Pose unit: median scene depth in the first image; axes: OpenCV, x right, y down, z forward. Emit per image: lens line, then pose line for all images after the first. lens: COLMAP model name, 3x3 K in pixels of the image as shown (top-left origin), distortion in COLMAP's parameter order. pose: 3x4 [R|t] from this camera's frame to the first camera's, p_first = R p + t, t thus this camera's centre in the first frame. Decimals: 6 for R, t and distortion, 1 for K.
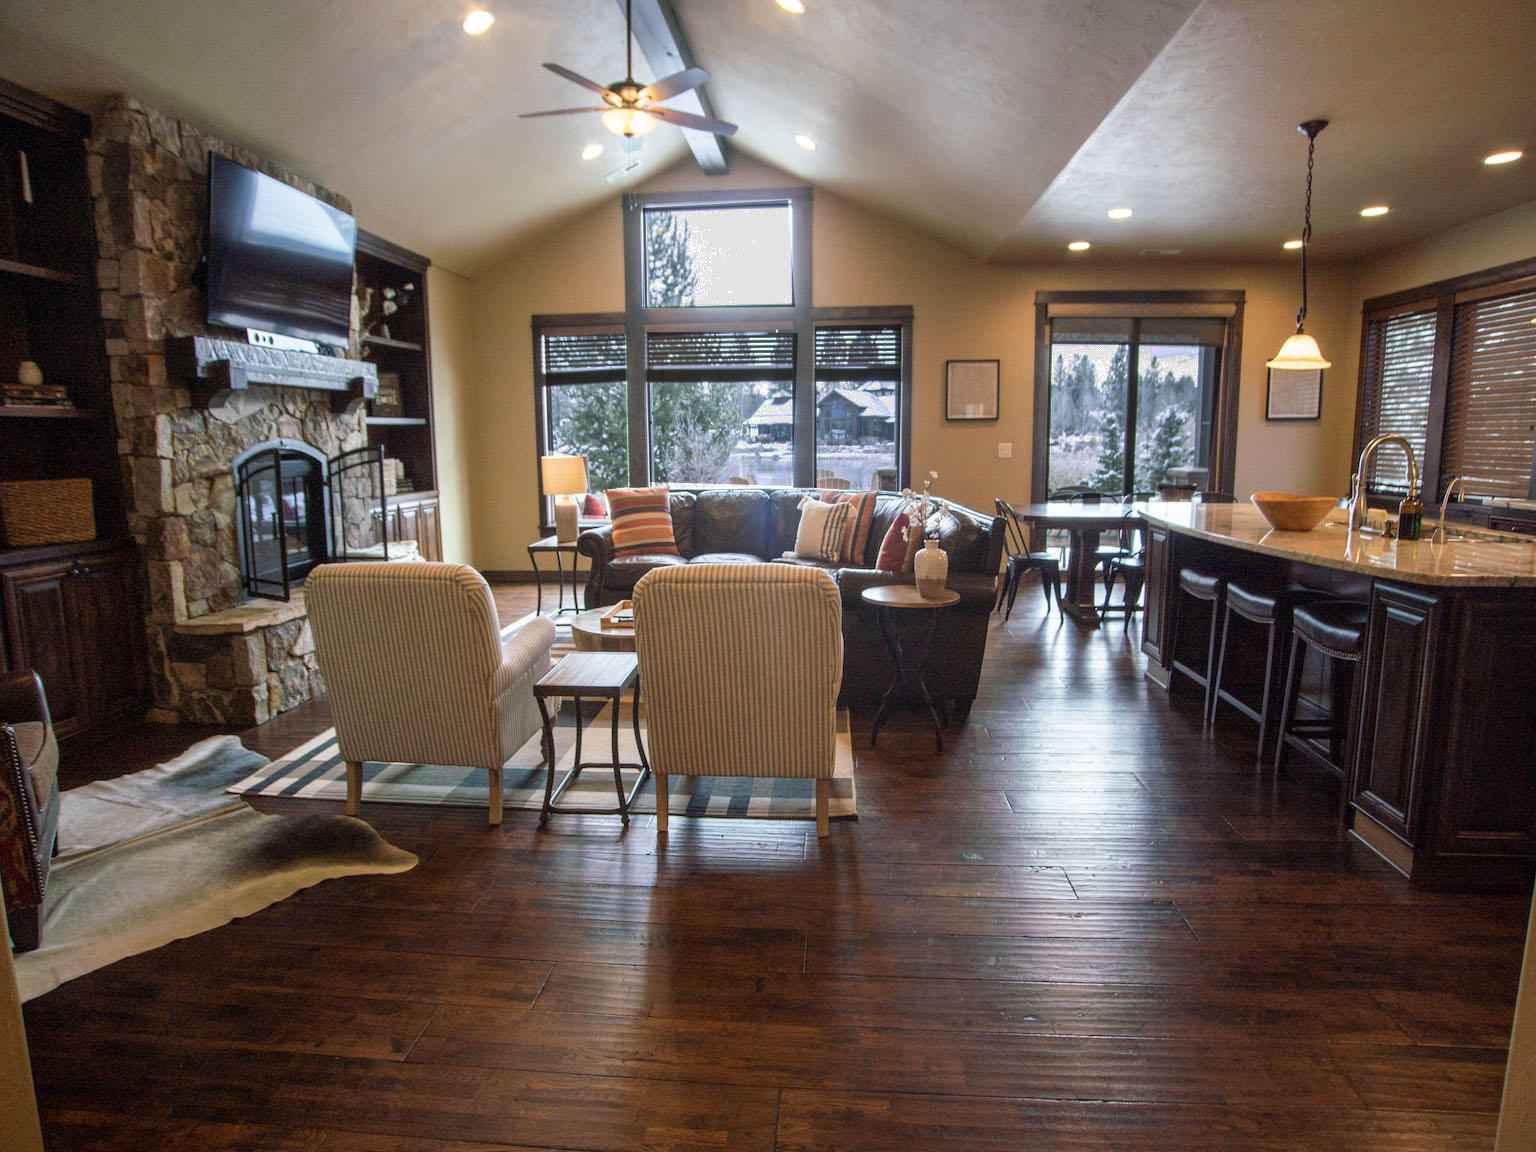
lens RADIAL K [[814.9, 0, 773.2], [0, 814.9, 546.4], [0, 0, 1]] dist [-0.075990, 0.032810]
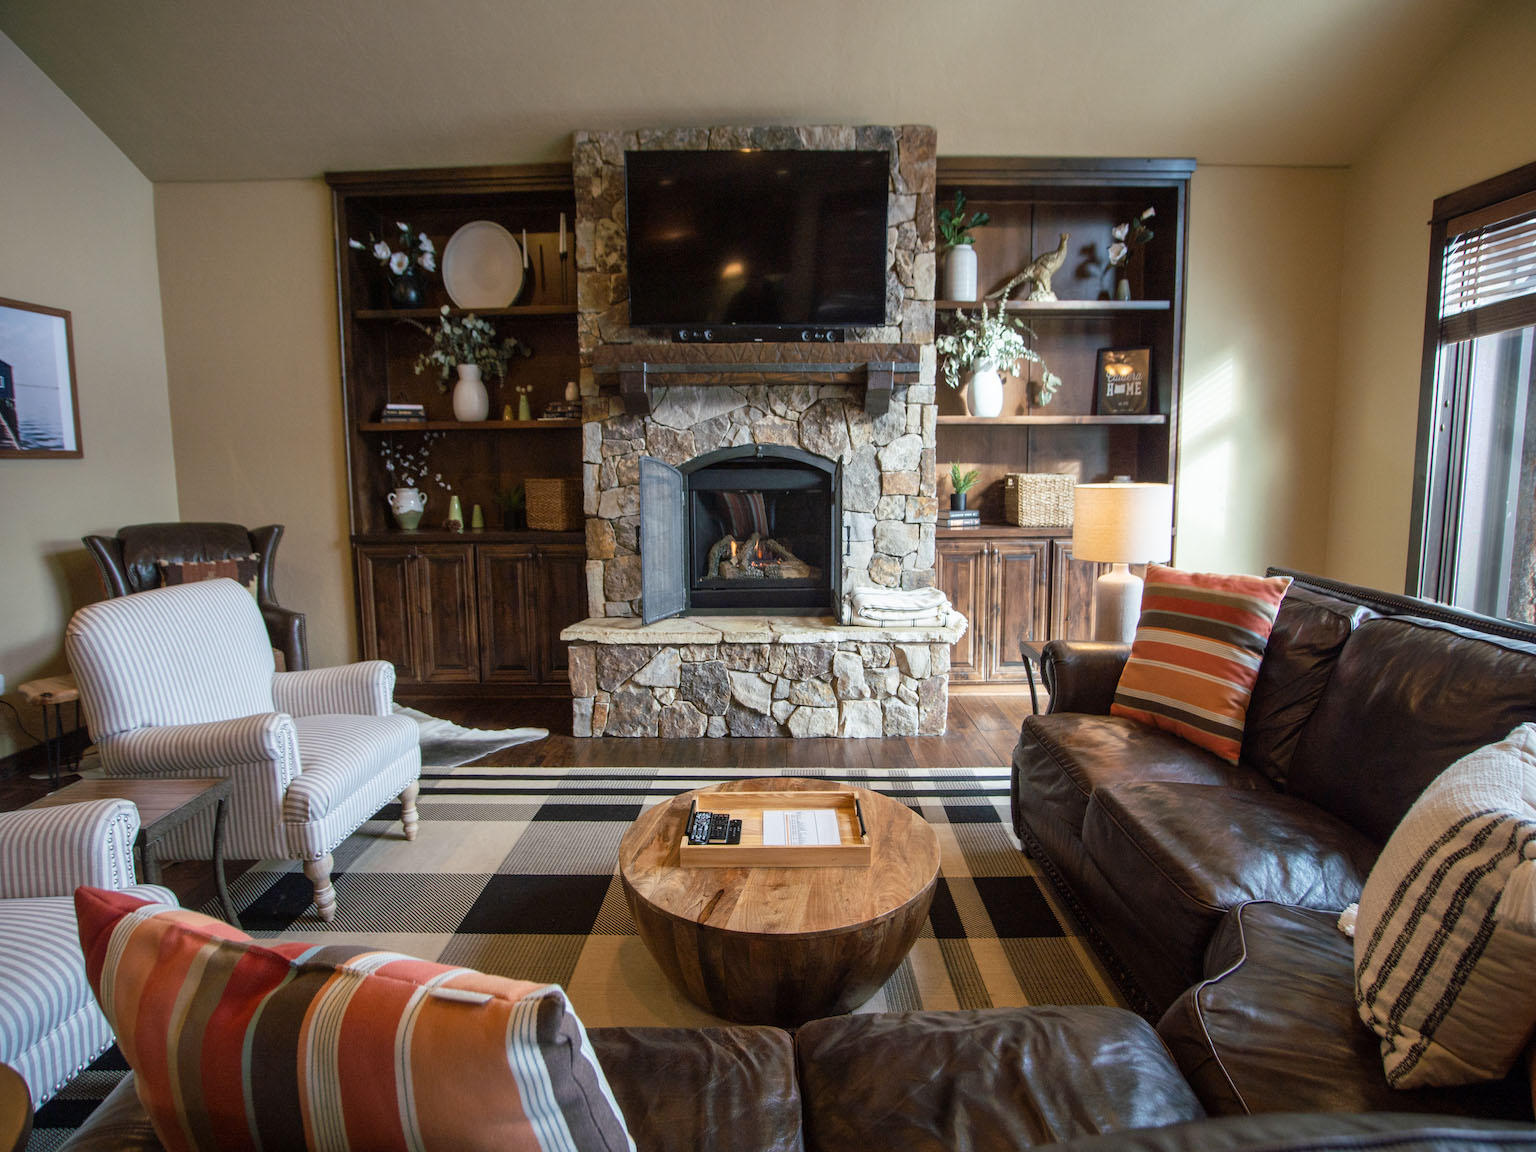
lens RADIAL K [[814.9, 0, 773.2], [0, 814.9, 546.4], [0, 0, 1]] dist [-0.075990, 0.032810]
pose [[0.072824, 0.118082, -0.990330, 0.338513], [-0.128080, 0.985852, 0.108130, -0.149722], [0.989086, 0.118967, 0.086918, 1.147000]]
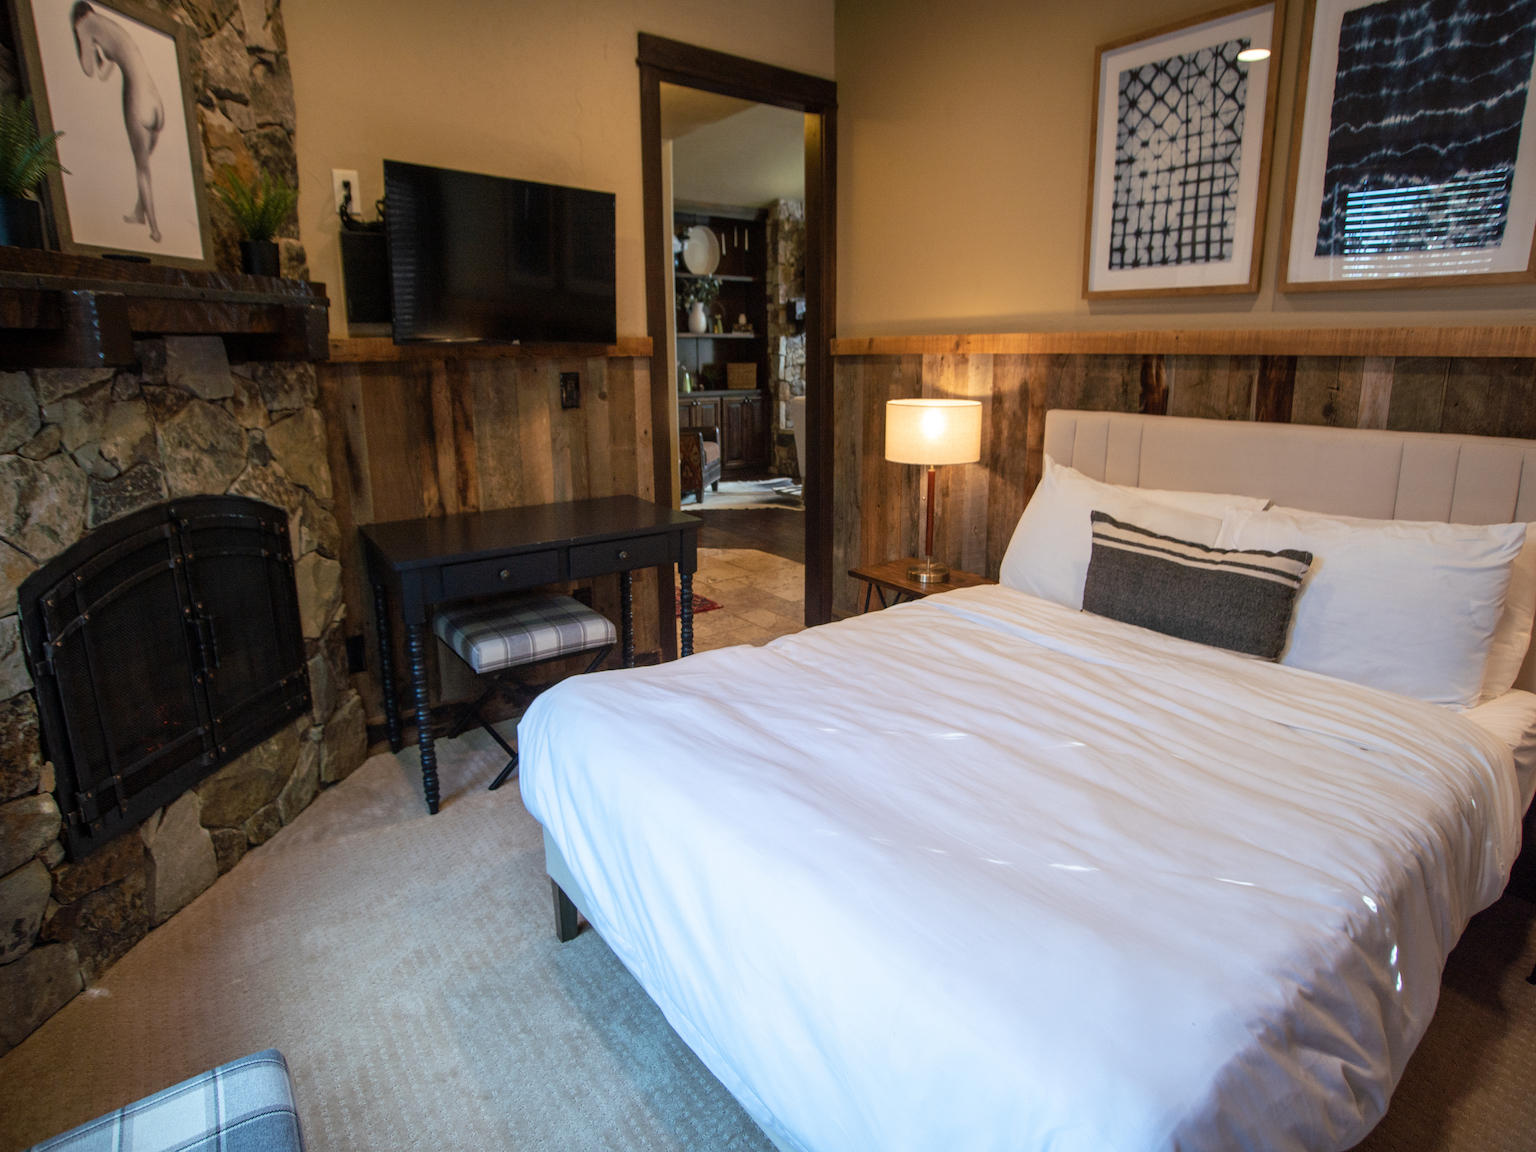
lens RADIAL K [[814.9, 0, 773.2], [0, 814.9, 546.4], [0, 0, 1]] dist [-0.075990, 0.032810]
pose [[0.666578, 0.176328, -0.724281, 1.008667], [-0.100454, 0.984006, 0.147108, 0.089297], [0.738636, -0.025302, 0.673629, -0.619532]]
